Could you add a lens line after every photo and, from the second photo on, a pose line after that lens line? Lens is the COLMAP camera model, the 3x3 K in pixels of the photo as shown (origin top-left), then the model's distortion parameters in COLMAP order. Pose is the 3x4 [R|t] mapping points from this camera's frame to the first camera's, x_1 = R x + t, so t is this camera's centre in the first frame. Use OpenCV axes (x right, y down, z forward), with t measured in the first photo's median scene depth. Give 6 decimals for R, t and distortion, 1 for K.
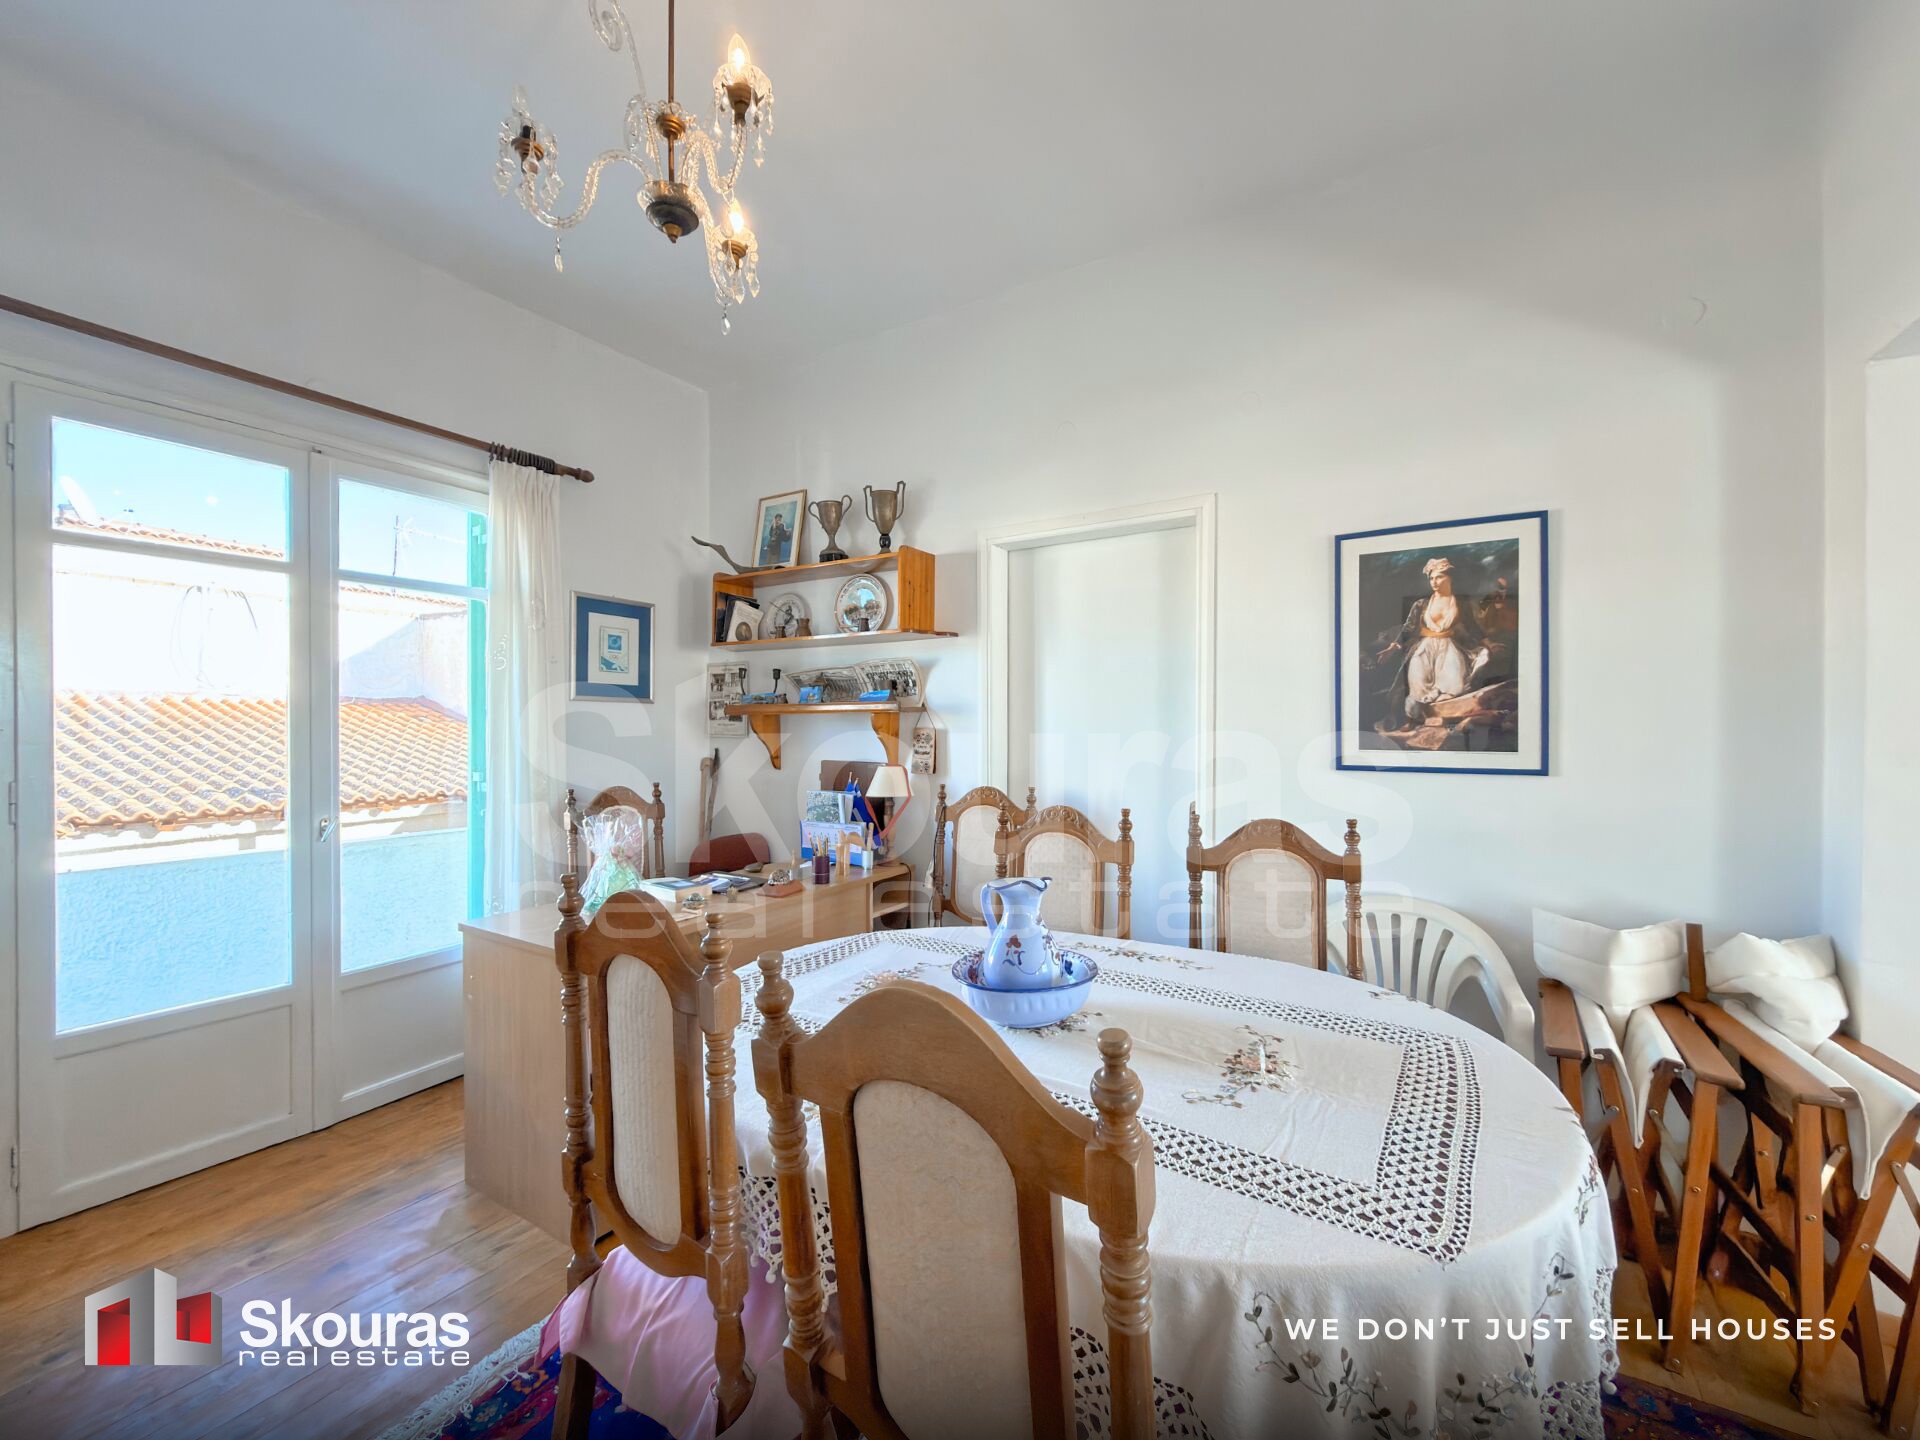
lens RADIAL K [[783.7, 0, 959.1], [0, 783.7, 718.9], [0, 0, 1]] dist [-0.000711, -0.000006]
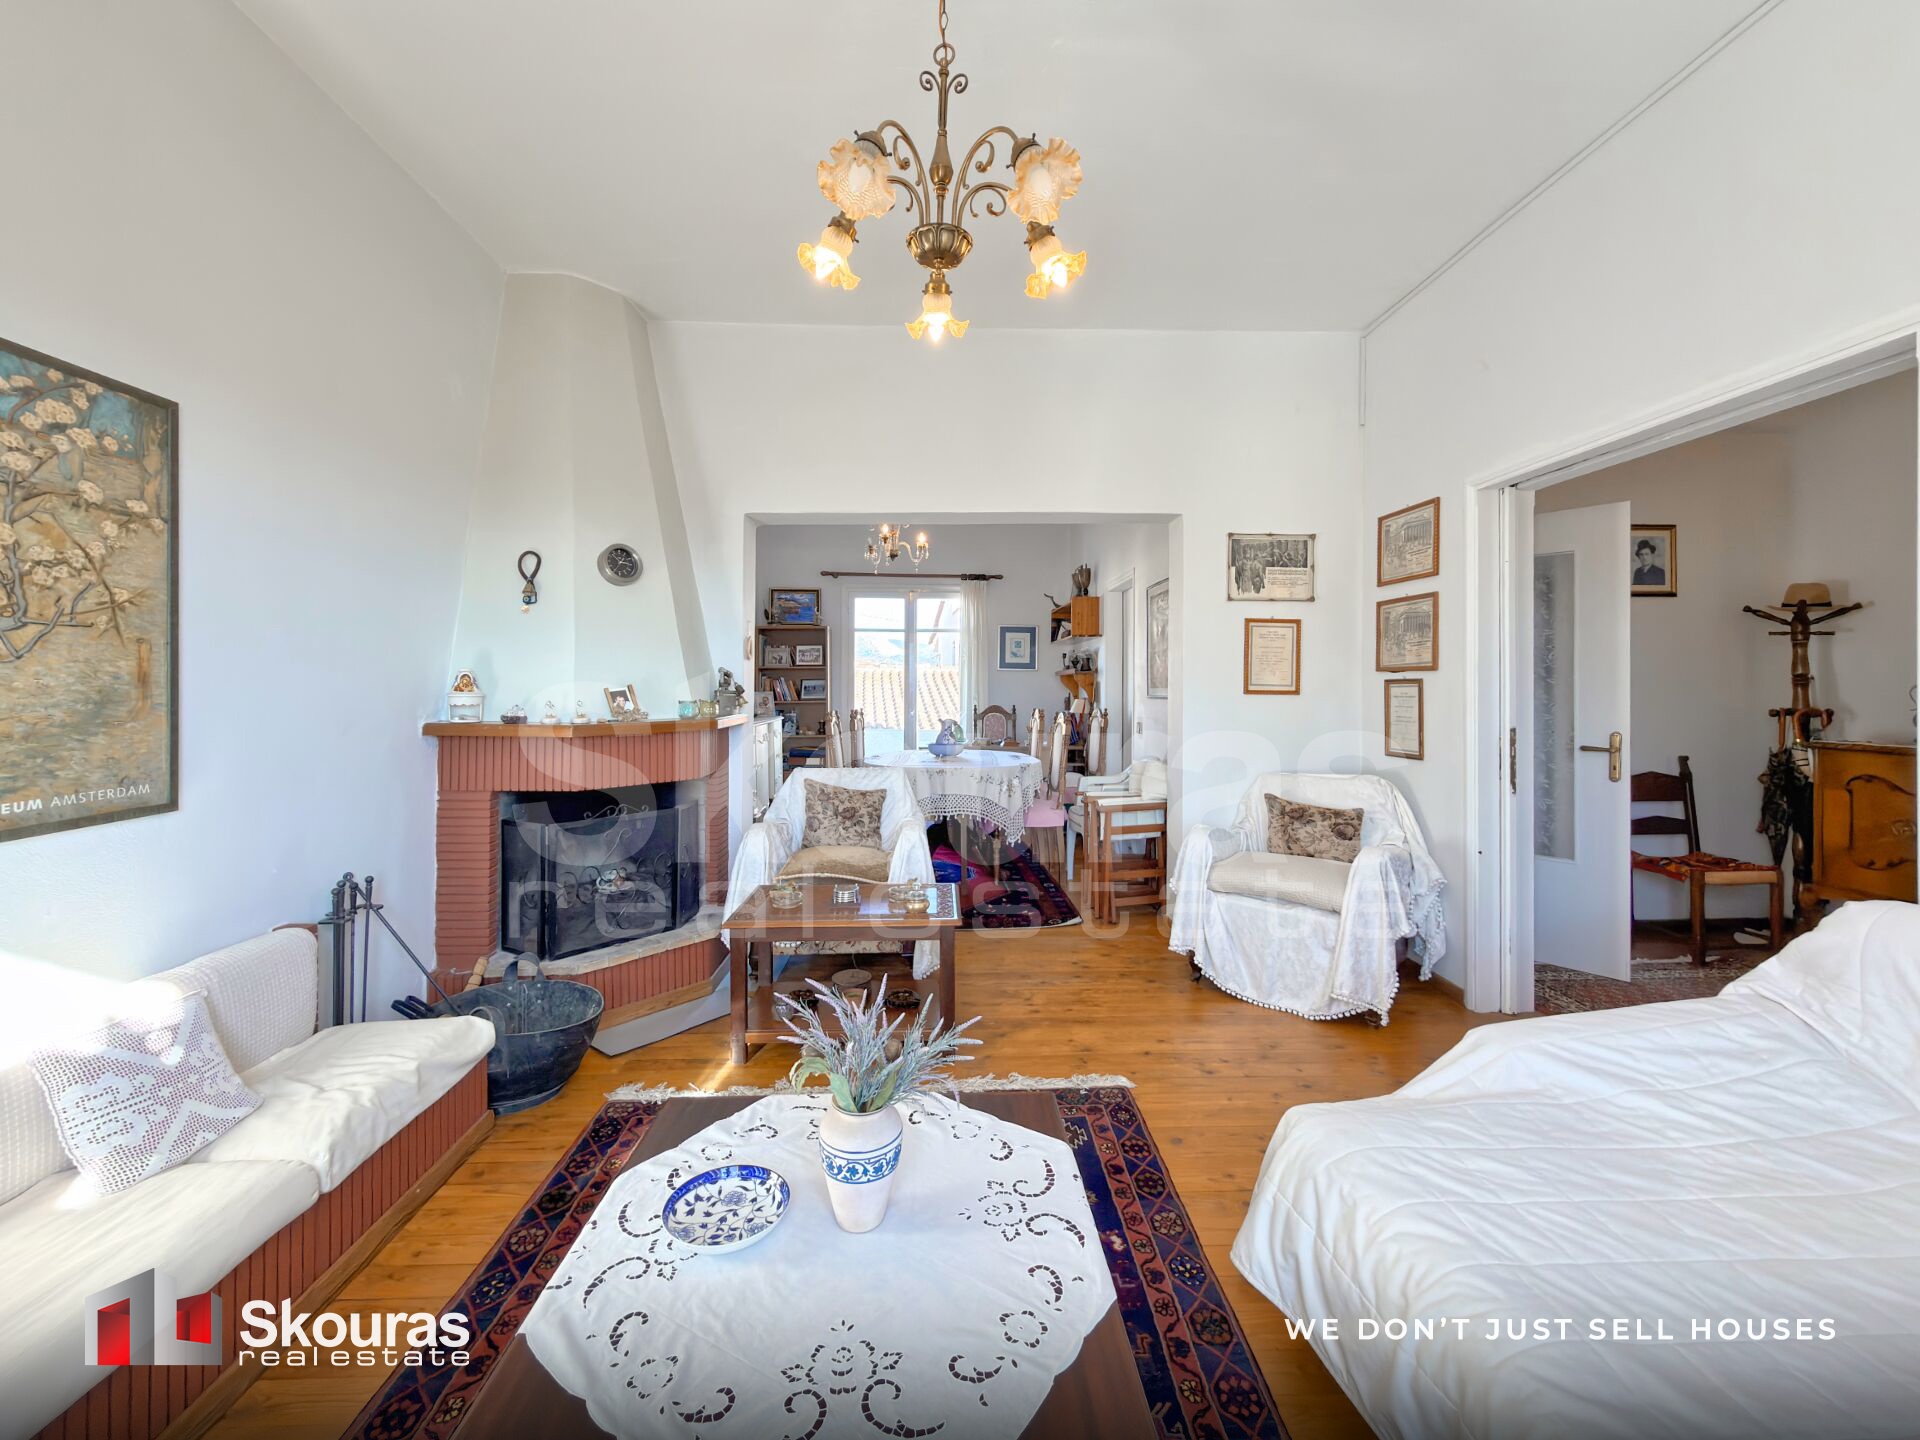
lens RADIAL K [[783.8, 0, 959.9], [0, 783.8, 682.0], [0, 0, 1]] dist [-0.000025, 0.000037]
pose [[0.565272, -0.003906, -0.824895, 1.837015], [0.000218, 0.999989, -0.004586, 0.030024], [0.824905, 0.002412, 0.565267, -0.587197]]
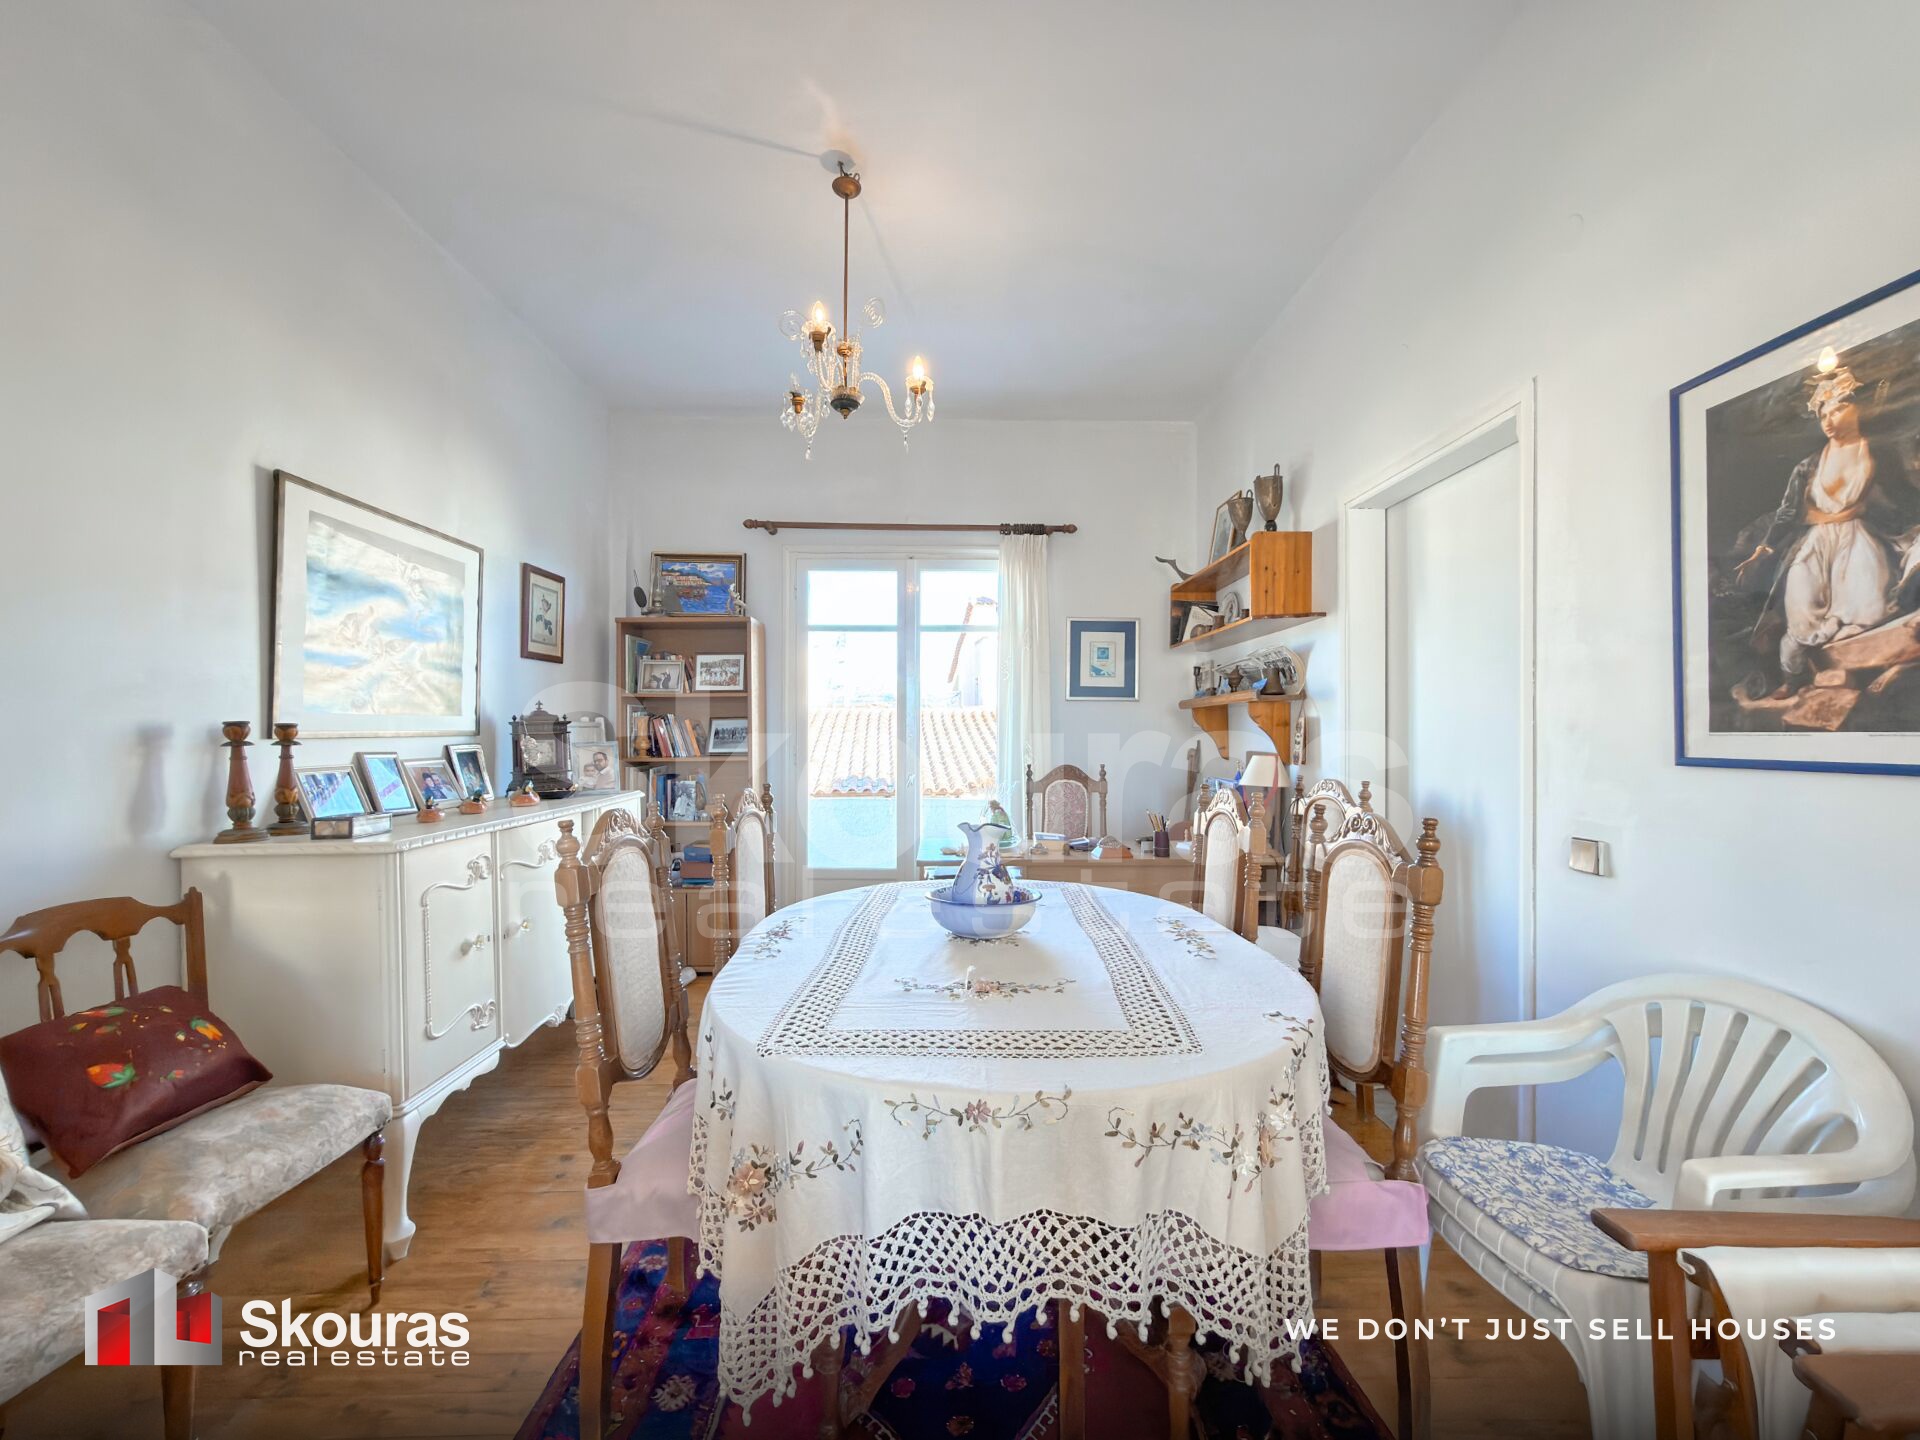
lens RADIAL K [[772.1, 0, 958.7], [0, 772.1, 727.5], [0, 0, 1]] dist [-0.001407, 0.000101]
pose [[0.542595, -0.004158, -0.839984, 0.648072], [0.003268, 0.999991, -0.002839, 0.033265], [0.839988, -0.001205, 0.542604, 0.178989]]
